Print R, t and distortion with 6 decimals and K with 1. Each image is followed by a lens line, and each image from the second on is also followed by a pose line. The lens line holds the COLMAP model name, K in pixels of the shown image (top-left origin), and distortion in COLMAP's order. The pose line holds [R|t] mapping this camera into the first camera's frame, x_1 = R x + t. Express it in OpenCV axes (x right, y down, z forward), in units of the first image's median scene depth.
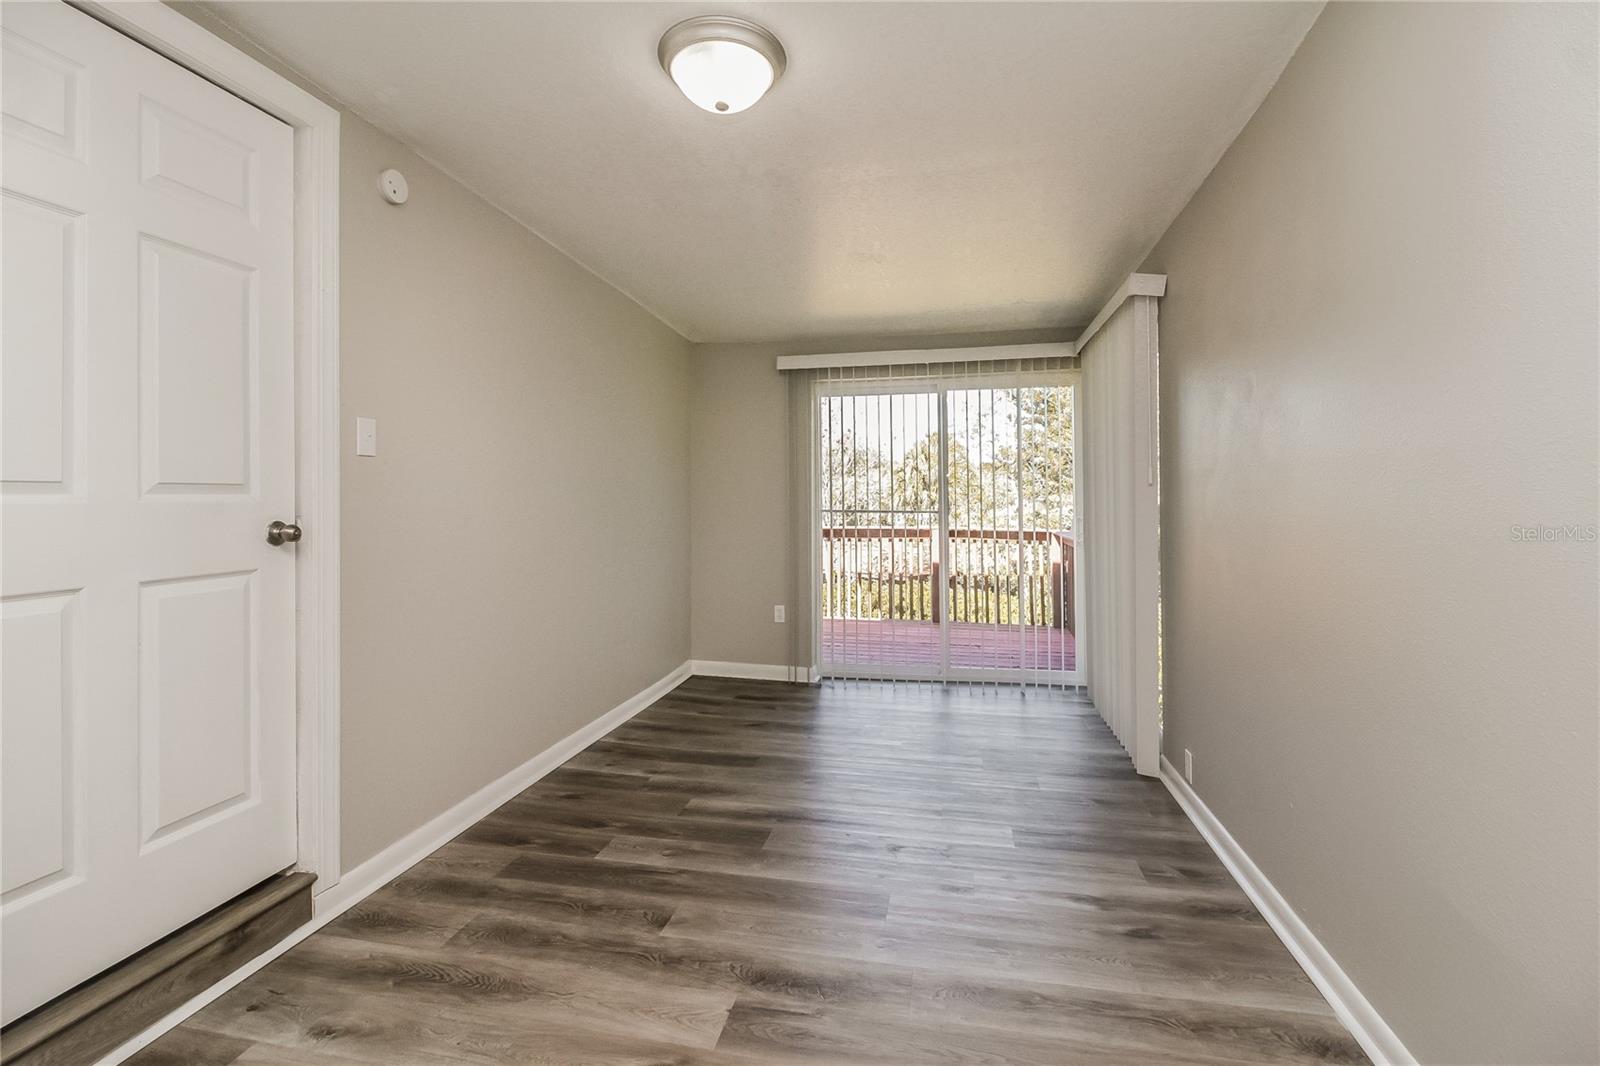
lens RADIAL K [[721.9, 0, 797.3], [0, 721.9, 523.0], [0, 0, 1]] dist [0.003609, -0.003603]
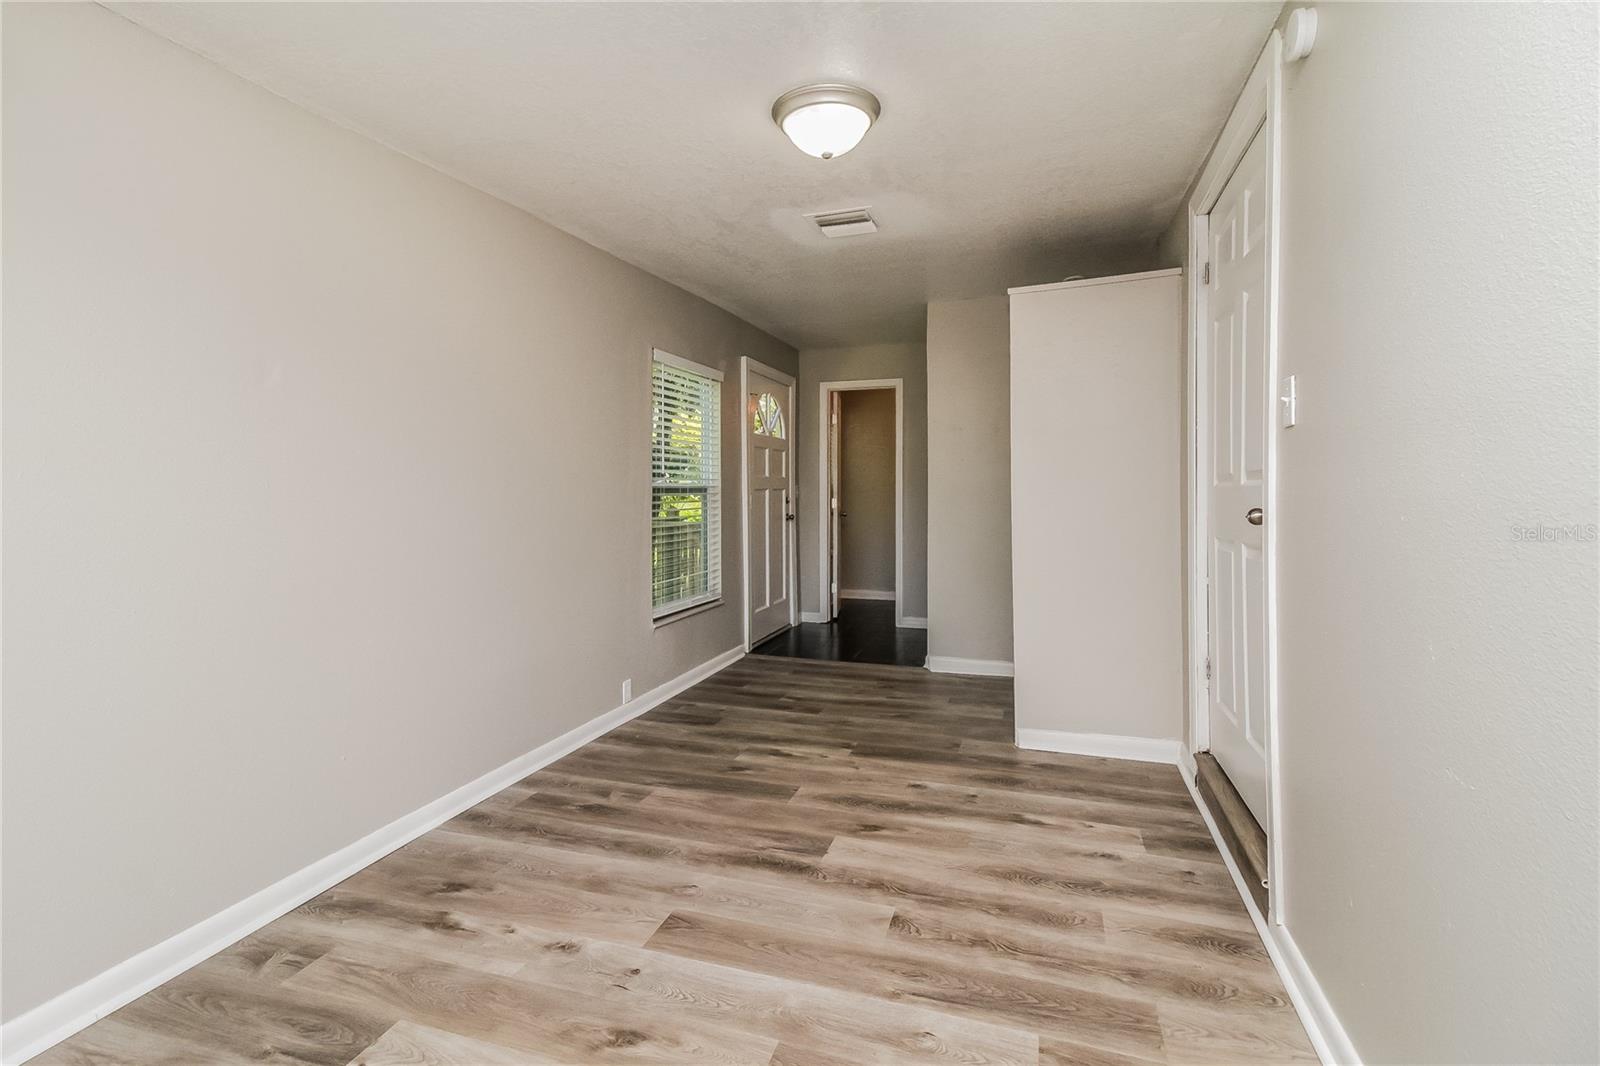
lens RADIAL K [[721.9, 0, 811.4], [0, 721.9, 488.4], [0, 0, 1]] dist [0.003609, -0.003603]
pose [[-0.994520, 0.013744, 0.103640, -0.188092], [0.016236, 0.999598, 0.023238, -0.056694], [-0.103279, 0.024794, -0.994343, 2.037746]]
